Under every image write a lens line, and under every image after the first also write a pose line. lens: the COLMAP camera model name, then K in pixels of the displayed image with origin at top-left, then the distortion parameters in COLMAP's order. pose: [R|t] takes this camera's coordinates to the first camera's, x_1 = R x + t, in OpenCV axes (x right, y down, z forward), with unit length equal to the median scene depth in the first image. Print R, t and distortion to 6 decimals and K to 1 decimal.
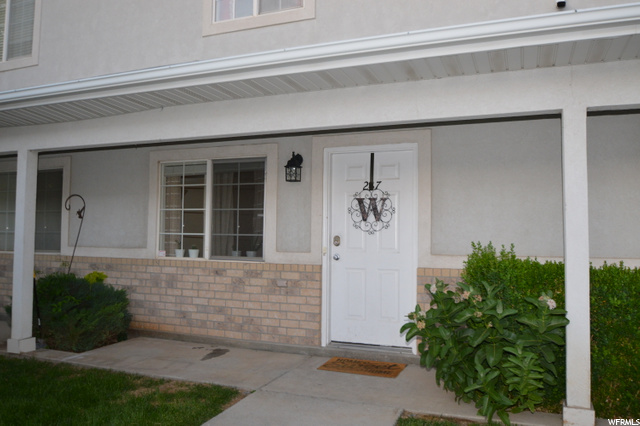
lens RADIAL K [[531.5, 0, 320.0], [0, 531.5, 213.0], [0, 0, 1]] dist [-0.061058, 0.001932]
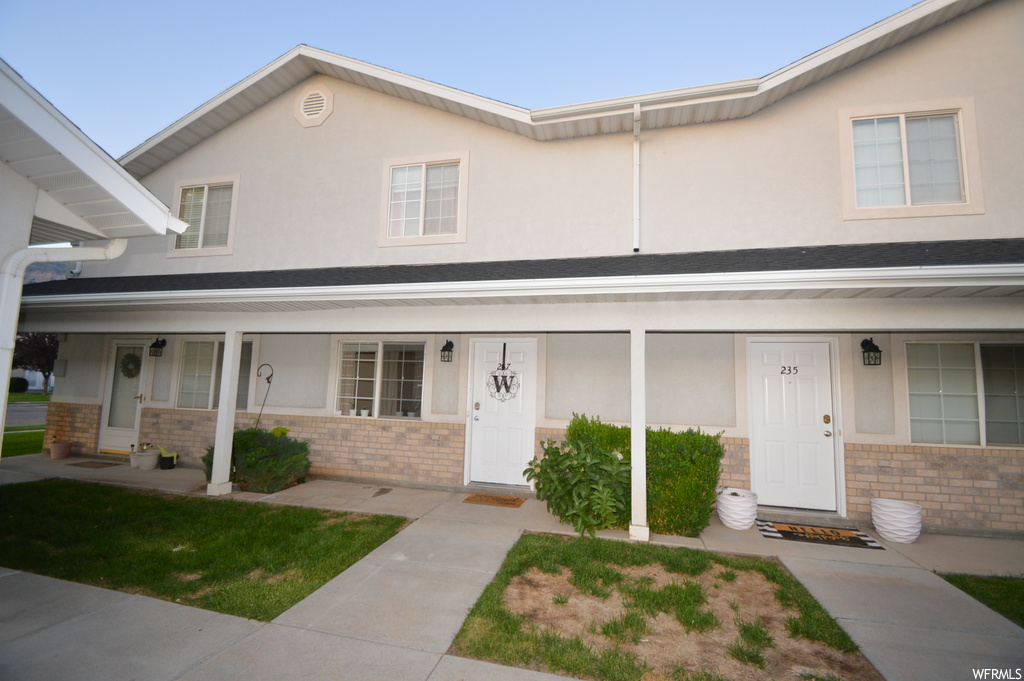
lens RADIAL K [[458.7, 0, 512.0], [0, 458.7, 340.5], [0, 0, 1]] dist [-0.001231, -0.000046]
pose [[0.991026, 0.031397, 0.129929, -0.039244], [-0.023432, 0.997778, -0.062377, -0.045655], [-0.131598, 0.058773, 0.989559, -0.192221]]
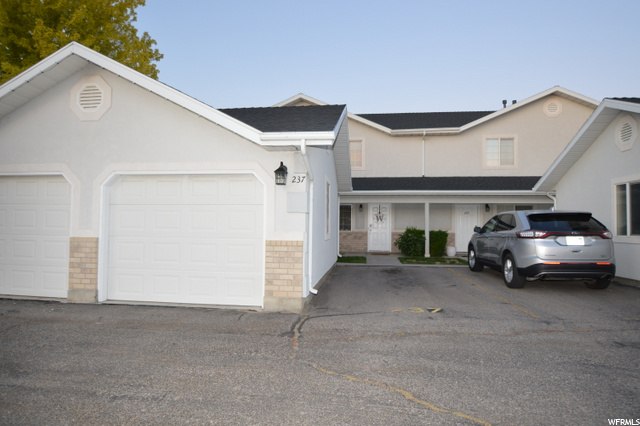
lens RADIAL K [[397.1, 0, 320.0], [0, 397.1, 213.0], [0, 0, 1]] dist [-0.033047, -0.000213]
pose [[0.972523, 0.002524, 0.232795, -1.101695], [-0.008382, 0.999673, 0.024178, -0.123612], [-0.232657, -0.025465, 0.972225, -1.956690]]
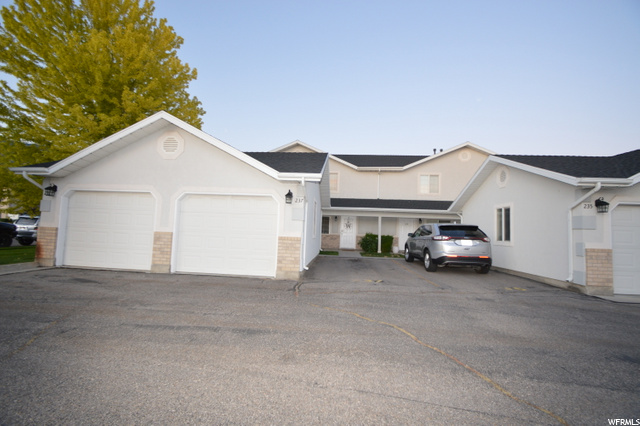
lens RADIAL K [[286.7, 0, 320.0], [0, 286.7, 213.0], [0, 0, 1]] dist [-0.001231, -0.000046]
pose [[0.959895, 0.038672, 0.277678, -1.169513], [-0.038074, 0.999246, -0.007547, -0.125067], [-0.277761, -0.003328, 0.960644, -2.151376]]
